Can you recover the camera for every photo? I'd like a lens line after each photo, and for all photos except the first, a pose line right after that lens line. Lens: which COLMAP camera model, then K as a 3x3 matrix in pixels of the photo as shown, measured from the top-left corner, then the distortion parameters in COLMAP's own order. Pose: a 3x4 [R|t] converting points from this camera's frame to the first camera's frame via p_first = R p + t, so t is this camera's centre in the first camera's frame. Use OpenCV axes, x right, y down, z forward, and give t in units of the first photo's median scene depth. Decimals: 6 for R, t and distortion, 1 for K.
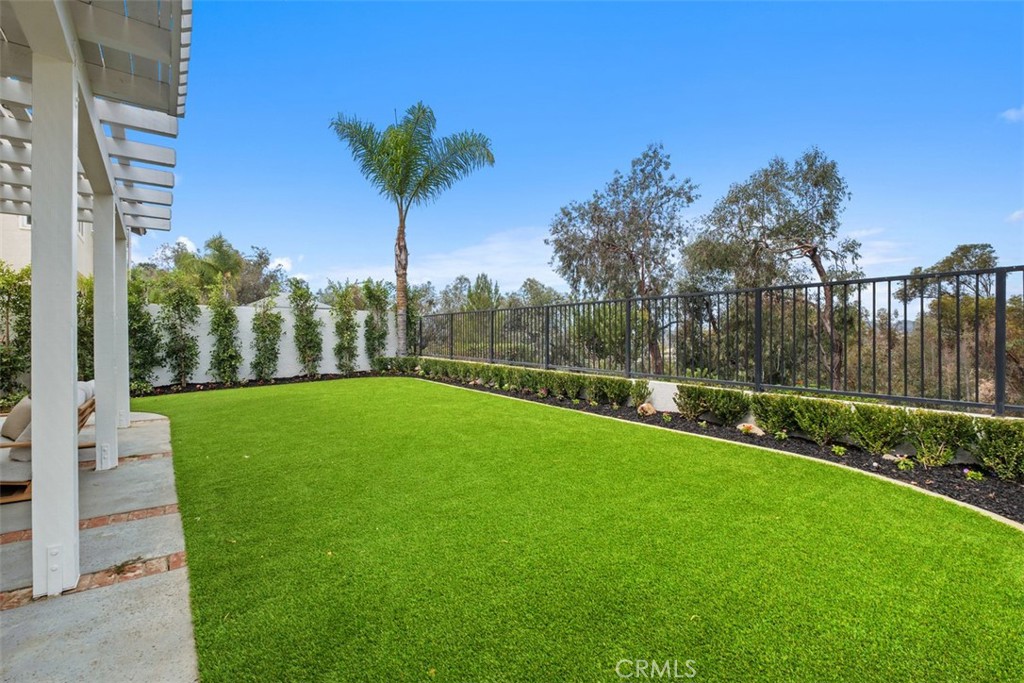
lens RADIAL K [[447.9, 0, 517.4], [0, 447.9, 338.3], [0, 0, 1]] dist [-0.002220, -0.000791]
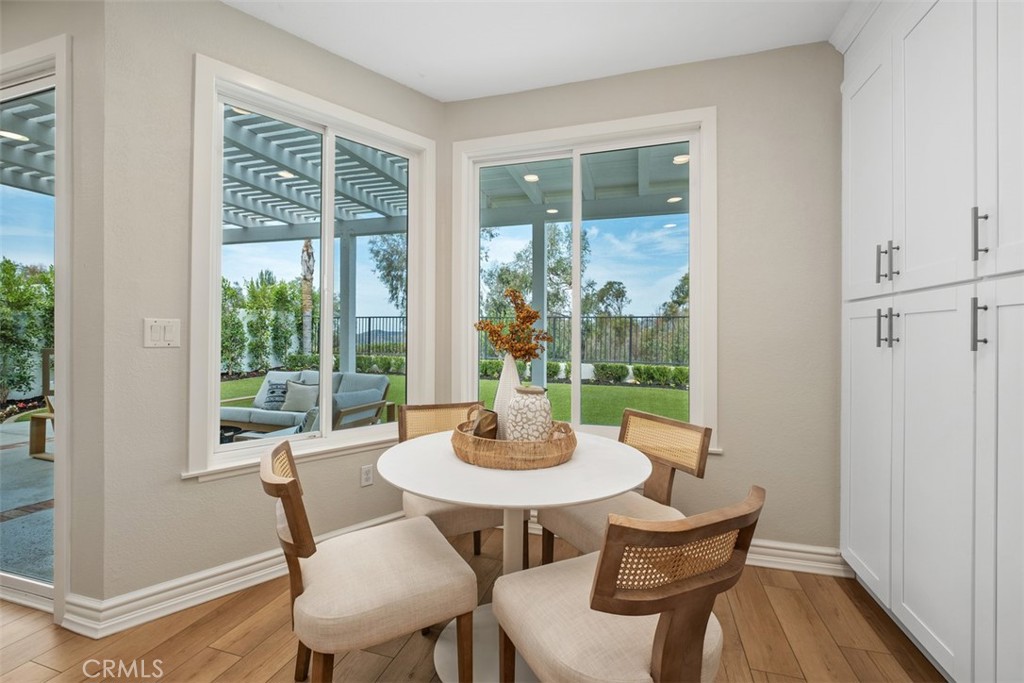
lens RADIAL K [[438.2, 0, 513.0], [0, 438.2, 335.9], [0, 0, 1]] dist [-0.000618, -0.004801]
pose [[0.813194, 0.012025, 0.581869, -0.404442], [-0.008872, 0.999926, -0.008265, 0.000214], [-0.581926, 0.001559, 0.813240, -0.132258]]
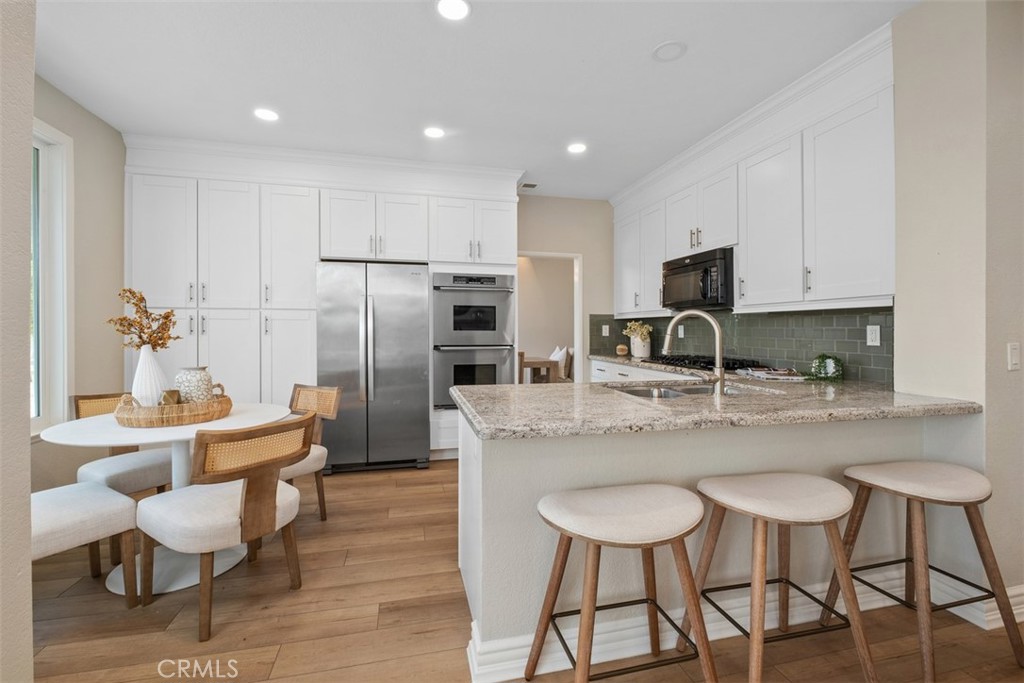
lens RADIAL K [[434.8, 0, 511.1], [0, 434.8, 331.1], [0, 0, 1]] dist [0.000006, 0.000021]
pose [[-0.915871, 0.007386, 0.401405, -0.510300], [0.009894, 0.999942, 0.004177, 0.000068], [-0.401351, 0.007797, -0.915891, 0.063351]]
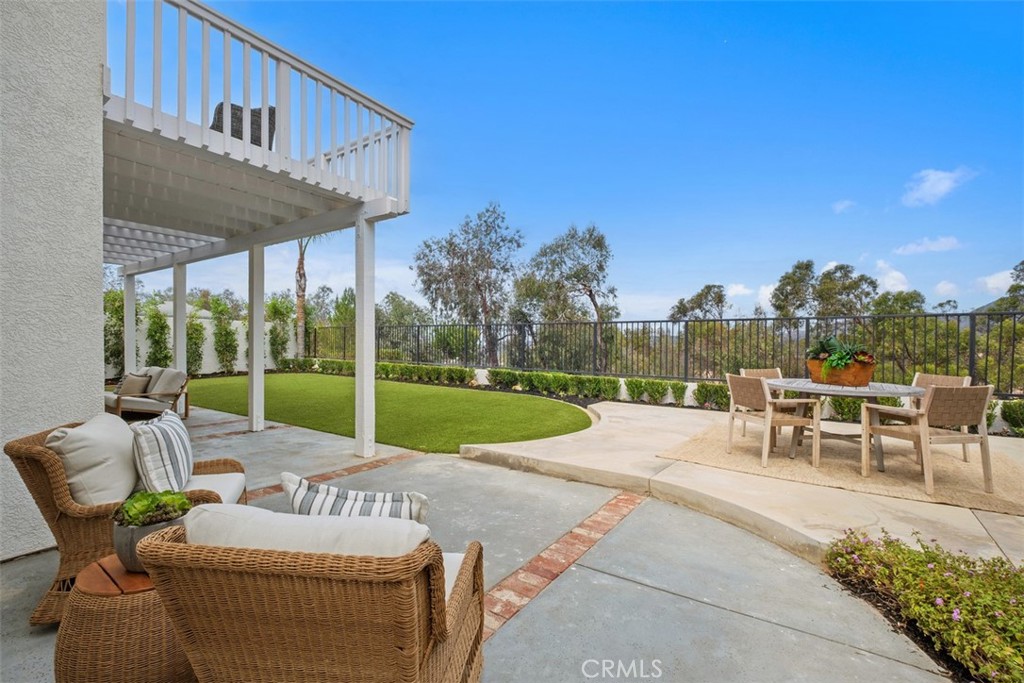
lens RADIAL K [[441.9, 0, 512.4], [0, 441.9, 353.1], [0, 0, 1]] dist [0.001571, 0.000086]
pose [[0.952186, 0.008848, 0.305391, -0.055272], [-0.013306, 0.999833, 0.012520, 0.001152], [-0.305229, -0.015985, 0.952145, -0.356315]]
